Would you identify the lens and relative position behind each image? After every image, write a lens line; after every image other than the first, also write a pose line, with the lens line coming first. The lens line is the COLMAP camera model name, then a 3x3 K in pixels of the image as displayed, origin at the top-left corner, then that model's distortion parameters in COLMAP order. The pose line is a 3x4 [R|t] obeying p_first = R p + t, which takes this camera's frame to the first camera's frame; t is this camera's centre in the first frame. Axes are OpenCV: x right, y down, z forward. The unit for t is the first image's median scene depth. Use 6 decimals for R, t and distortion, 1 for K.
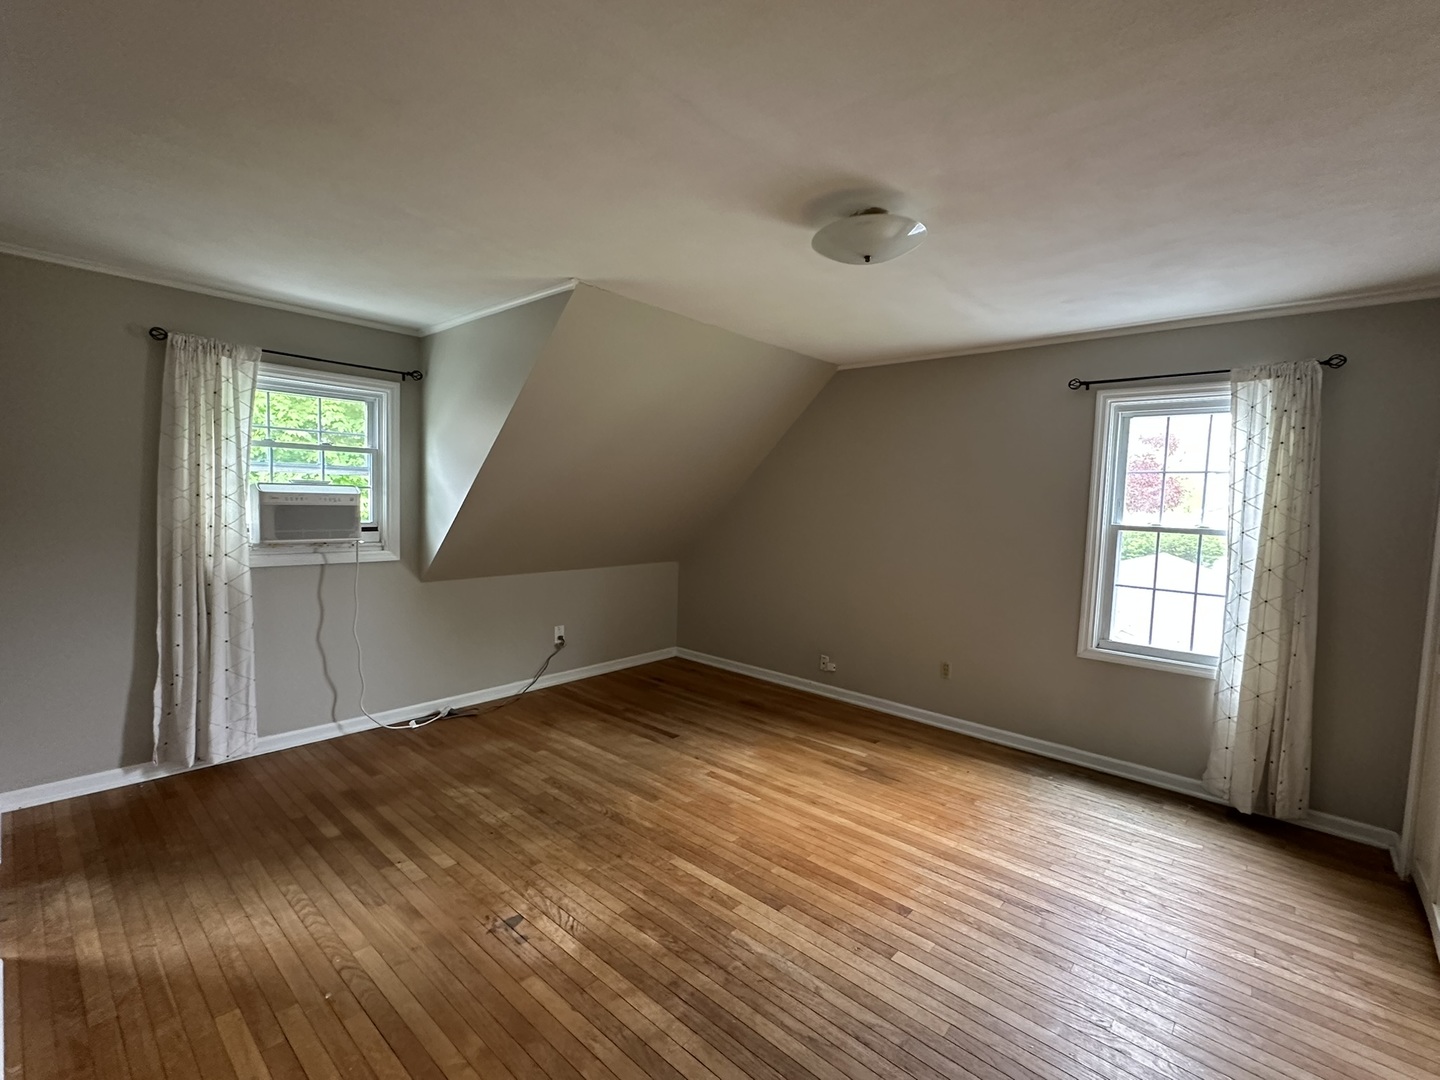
lens RADIAL K [[640.5, 0, 716.2], [0, 640.5, 542.4], [0, 0, 1]] dist [0.000064, 0.000745]
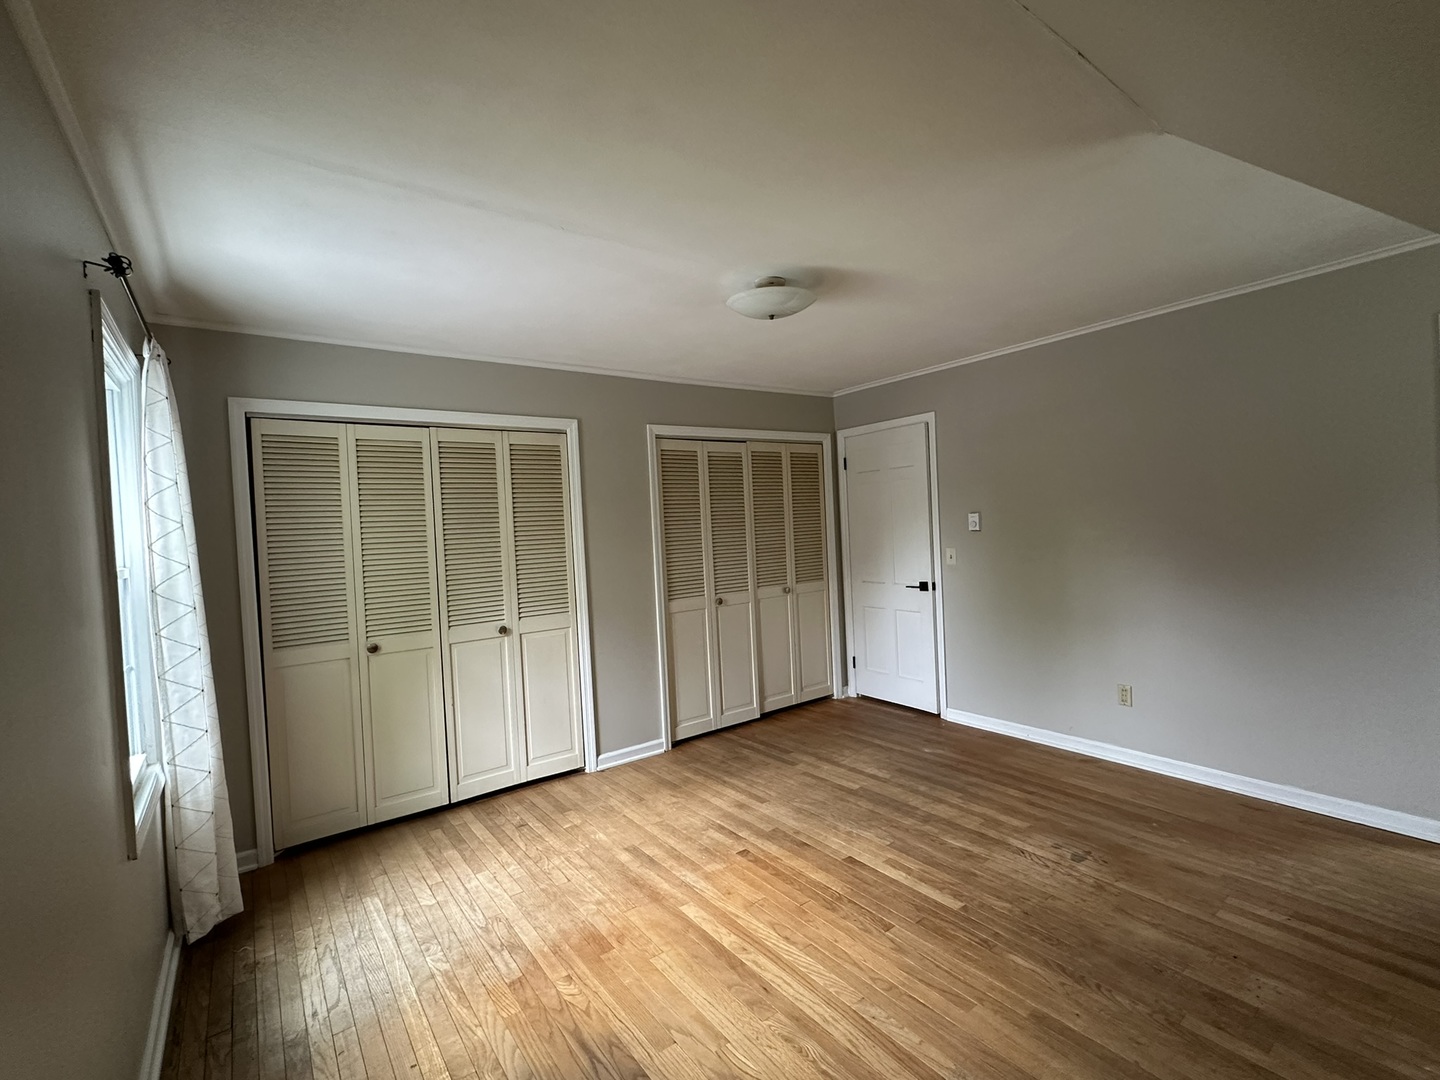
lens RADIAL K [[640.5, 0, 715.3], [0, 640.5, 542.0], [0, 0, 1]] dist [0.000064, 0.000745]
pose [[-0.978606, 0.010601, 0.205469, 0.067573], [0.031374, 0.994681, 0.098107, -0.097046], [-0.203337, 0.102455, -0.973734, 1.580142]]
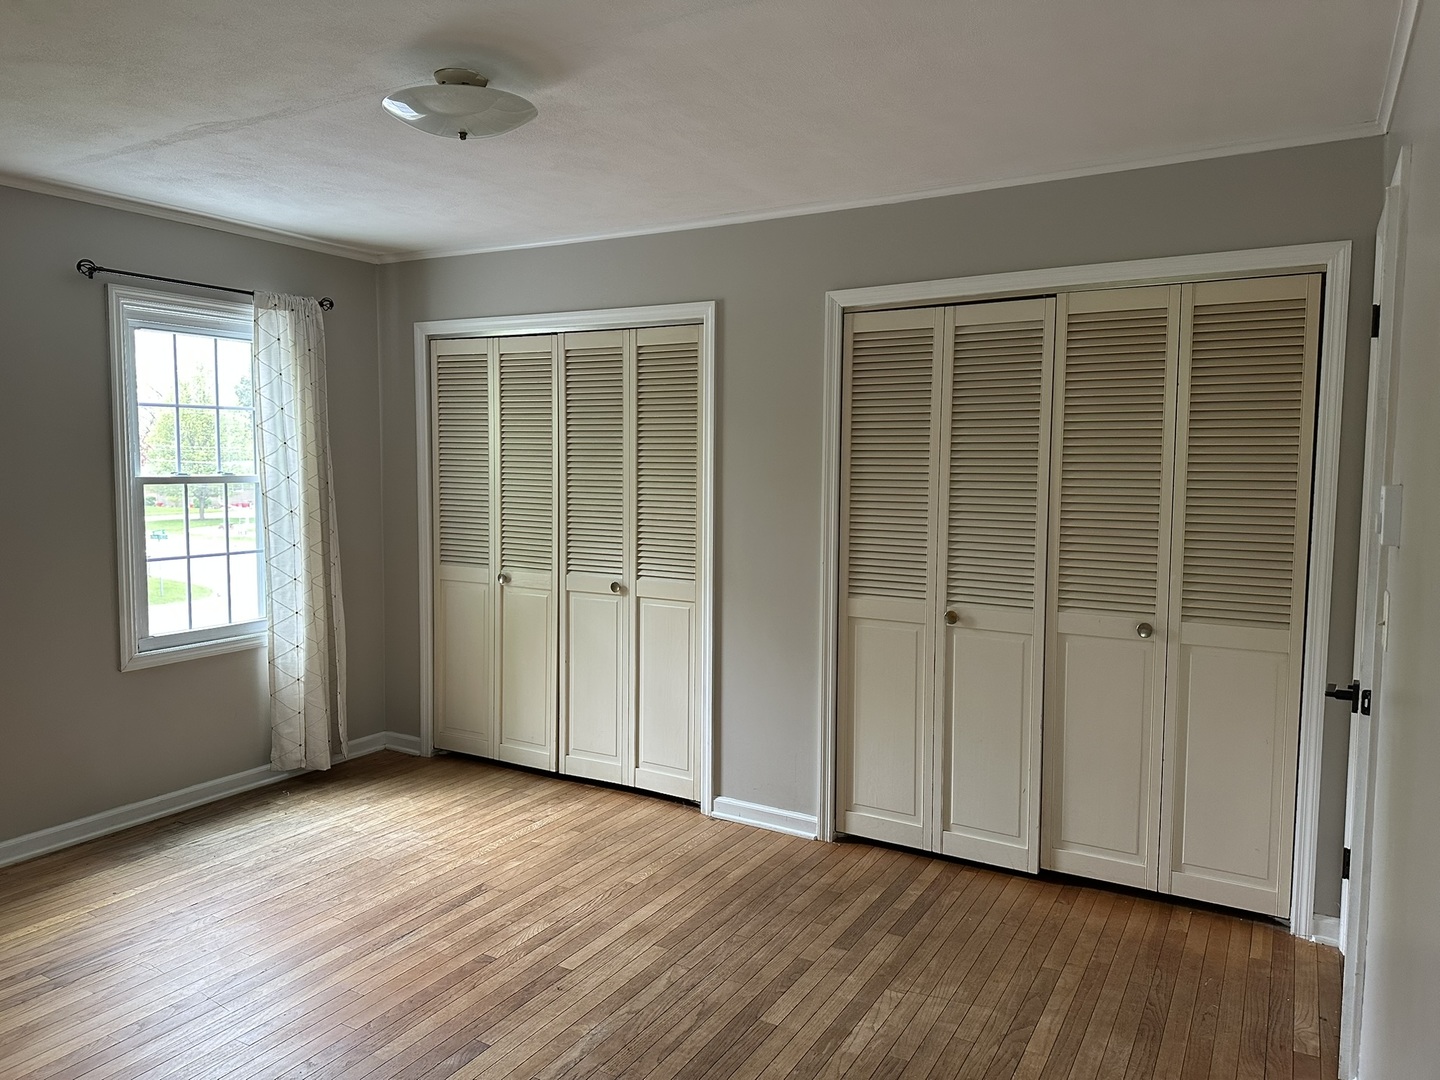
lens RADIAL K [[999.4, 0, 734.8], [0, 999.4, 536.7], [0, 0, 1]] dist [0.031619, -0.028724]
pose [[-0.217476, -0.111572, 0.969668, -0.712174], [0.054021, 0.990547, 0.126090, -0.077431], [-0.974569, 0.079804, -0.209393, 0.677832]]
